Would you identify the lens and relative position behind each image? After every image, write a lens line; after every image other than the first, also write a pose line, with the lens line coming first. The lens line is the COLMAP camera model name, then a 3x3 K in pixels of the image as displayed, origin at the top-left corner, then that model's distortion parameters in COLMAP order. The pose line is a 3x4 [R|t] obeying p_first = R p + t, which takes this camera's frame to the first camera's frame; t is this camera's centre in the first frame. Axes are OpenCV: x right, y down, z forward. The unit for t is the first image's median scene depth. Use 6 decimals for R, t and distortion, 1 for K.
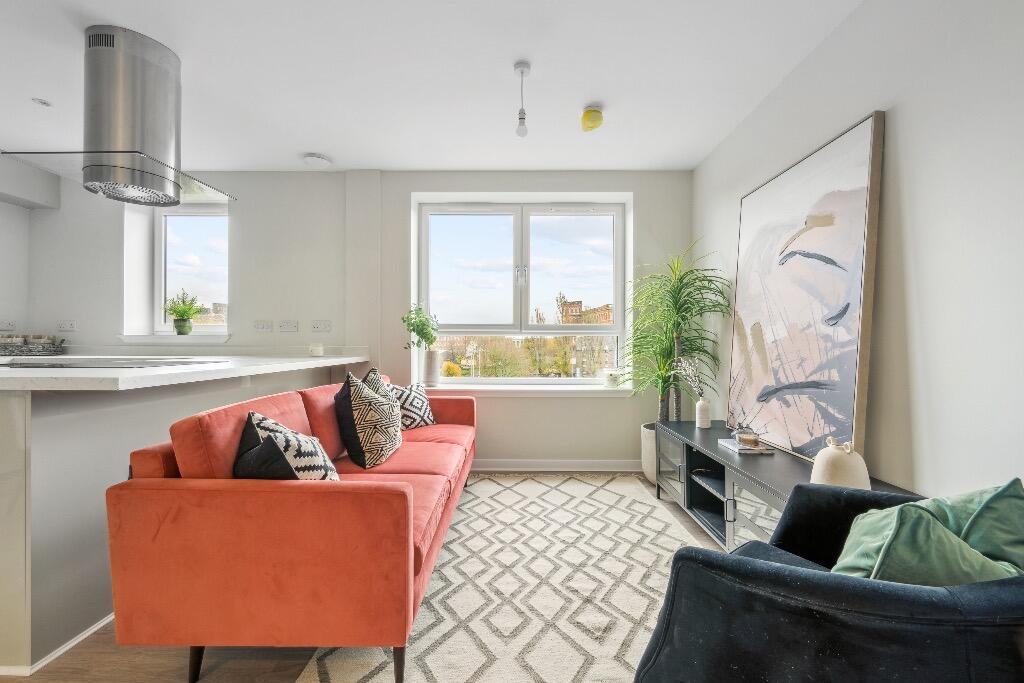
lens RADIAL K [[435.7, 0, 513.2], [0, 435.7, 343.0], [0, 0, 1]] dist [-0.001995, -0.000376]
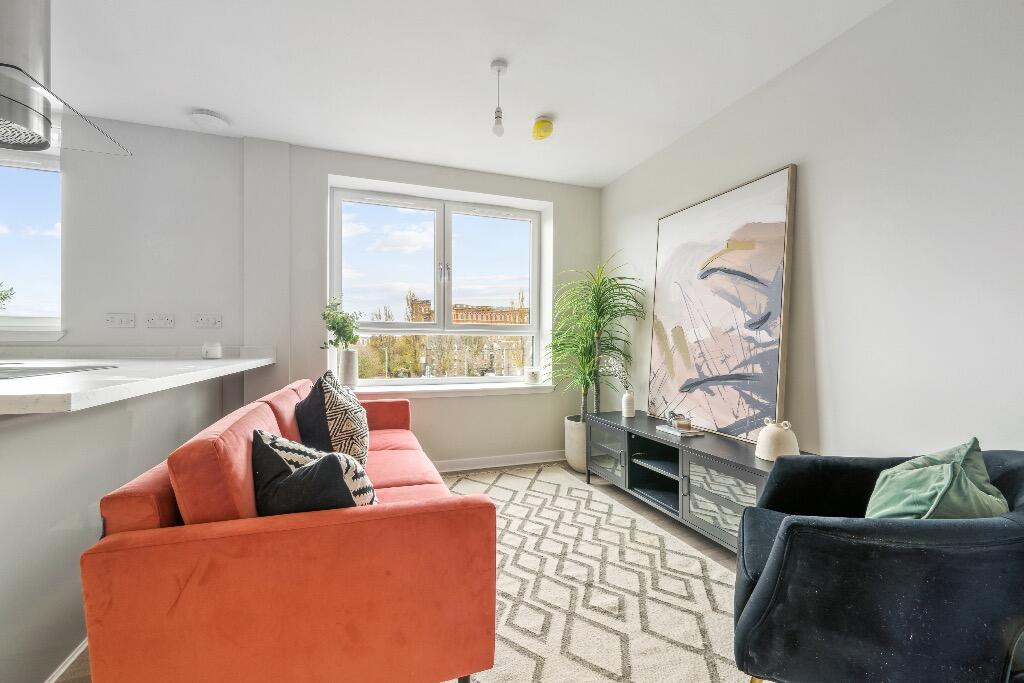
lens RADIAL K [[426.3, 0, 514.4], [0, 426.3, 345.0], [0, 0, 1]] dist [-0.001311, 0.000114]
pose [[0.938530, -0.000703, 0.345198, -0.280838], [-0.002053, 0.999969, 0.007618, -0.002616], [-0.345192, -0.007859, 0.938499, 0.069548]]
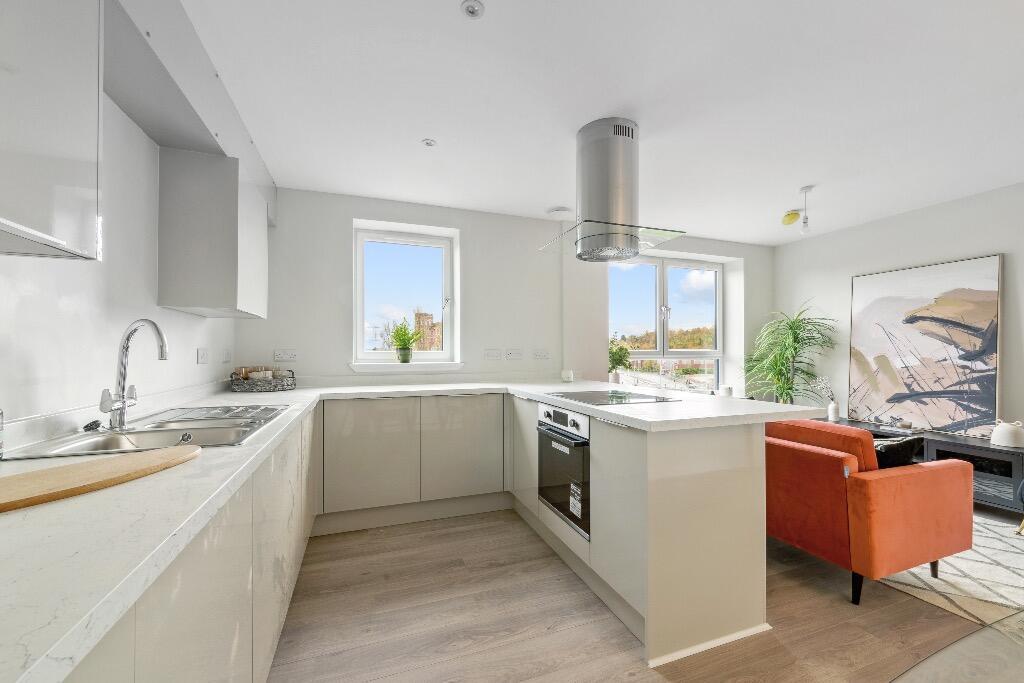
lens RADIAL K [[409.7, 0, 513.5], [0, 409.7, 349.4], [0, 0, 1]] dist [-0.001728, -0.000220]
pose [[0.934942, -0.002627, 0.354790, -1.415774], [0.004656, 0.999977, -0.004864, -0.073056], [-0.354769, 0.006199, 0.934933, 0.042111]]
